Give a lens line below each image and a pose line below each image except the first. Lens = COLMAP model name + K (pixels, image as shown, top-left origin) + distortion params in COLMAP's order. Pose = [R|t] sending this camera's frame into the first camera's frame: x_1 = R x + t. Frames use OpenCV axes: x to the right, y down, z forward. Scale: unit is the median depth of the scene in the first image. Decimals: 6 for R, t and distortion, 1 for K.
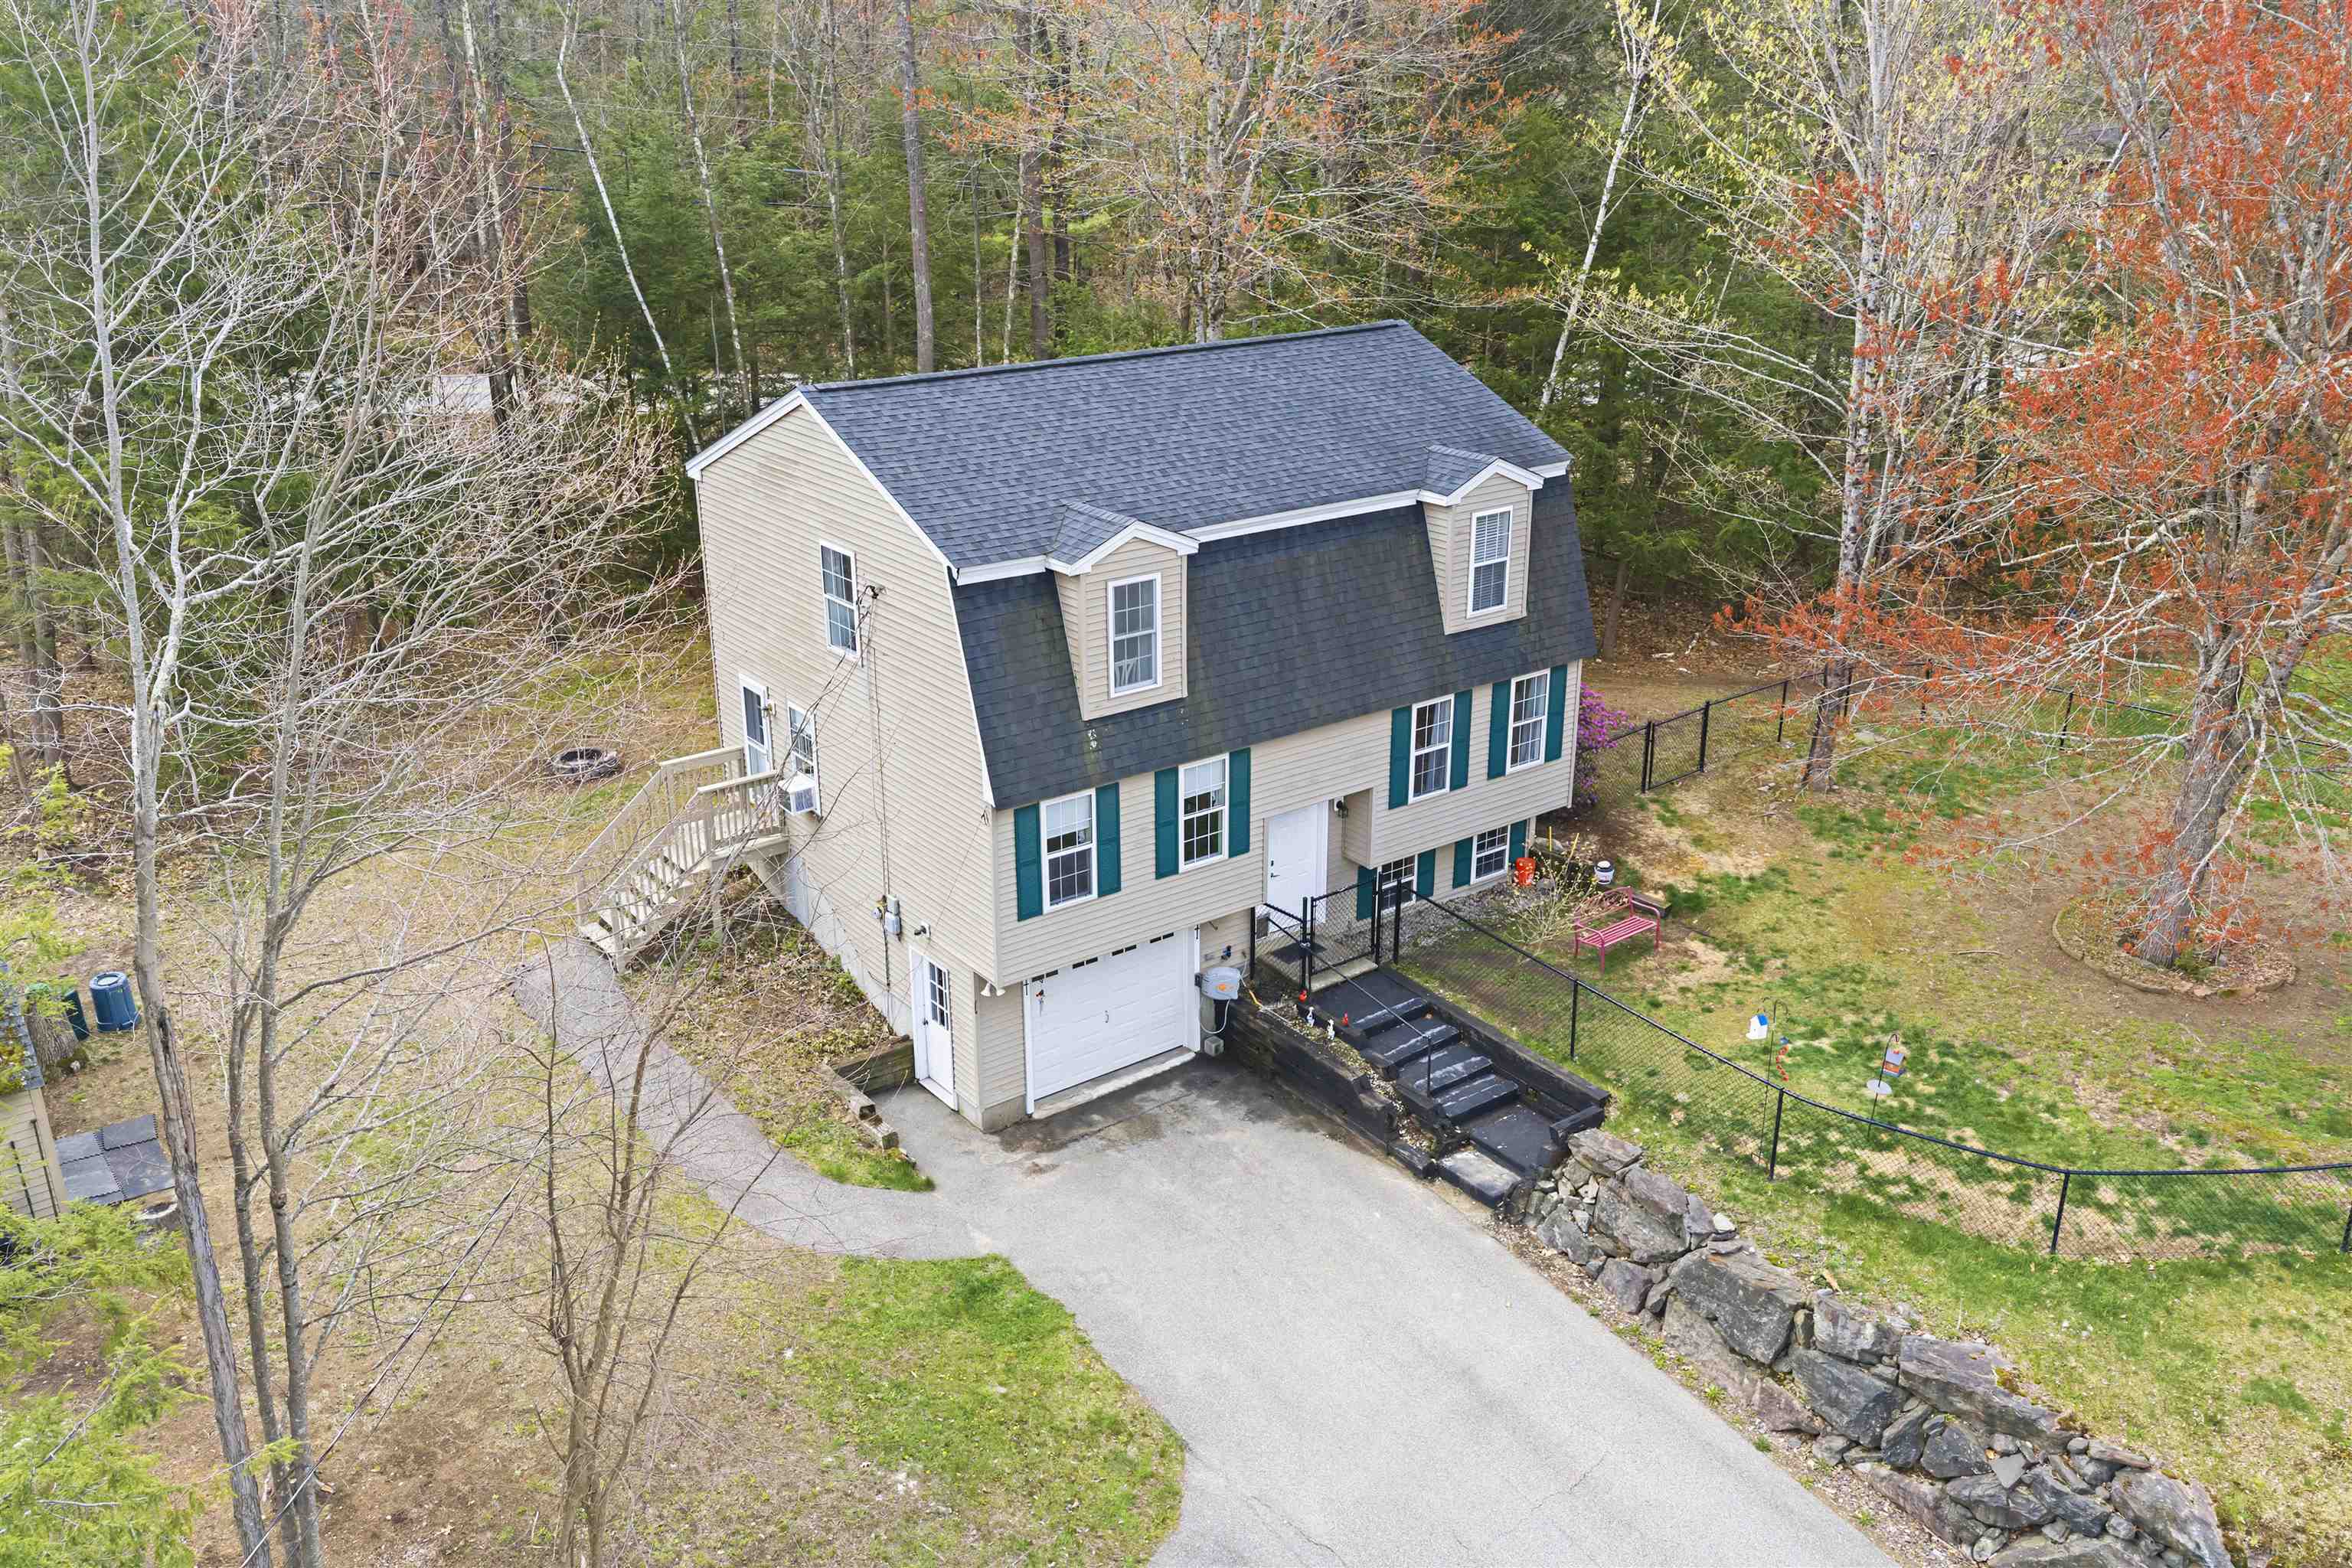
lens RADIAL K [[1944.4, 0, 1176.0], [0, 1944.4, 784.0], [0, 0, 1]] dist [-0.003596, -0.007166]
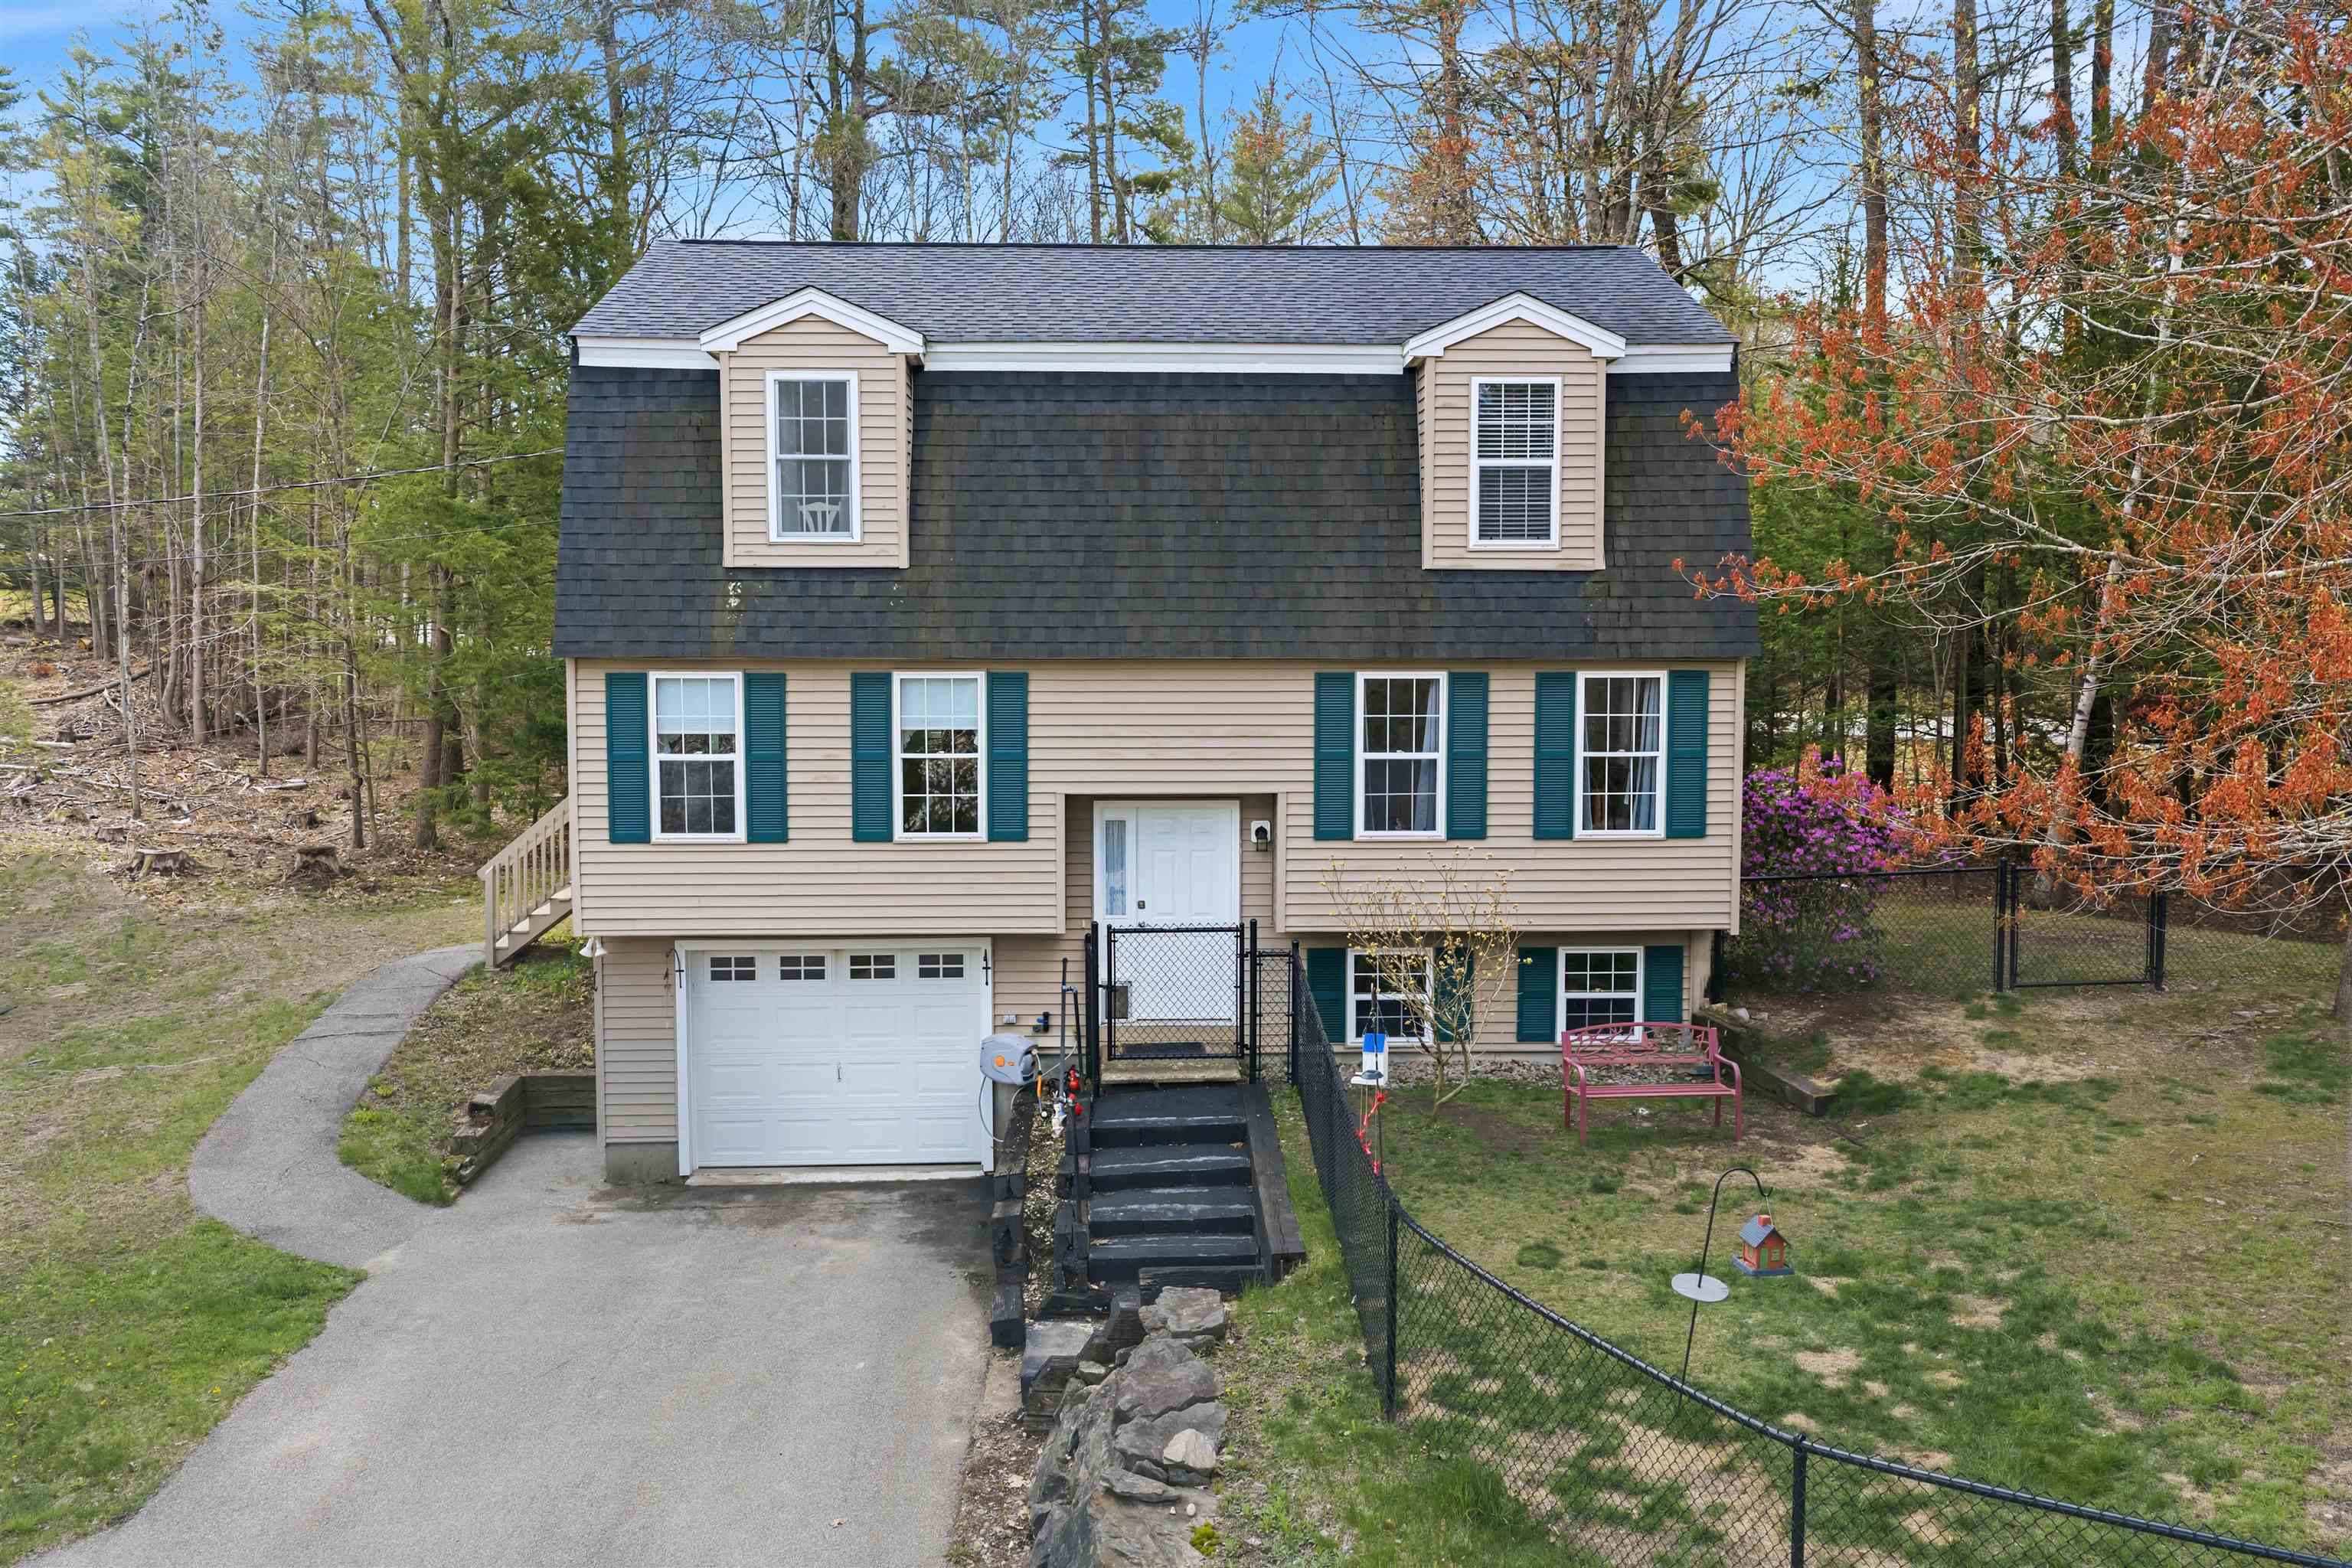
lens RADIAL K [[1944.4, 0, 1176.0], [0, 1944.4, 784.0], [0, 0, 1]] dist [-0.003596, -0.007166]
pose [[0.821218, 0.047724, -0.568615, 0.465960], [-0.205450, 0.954394, -0.216617, 0.153354], [0.532345, 0.294711, 0.793570, 0.512550]]
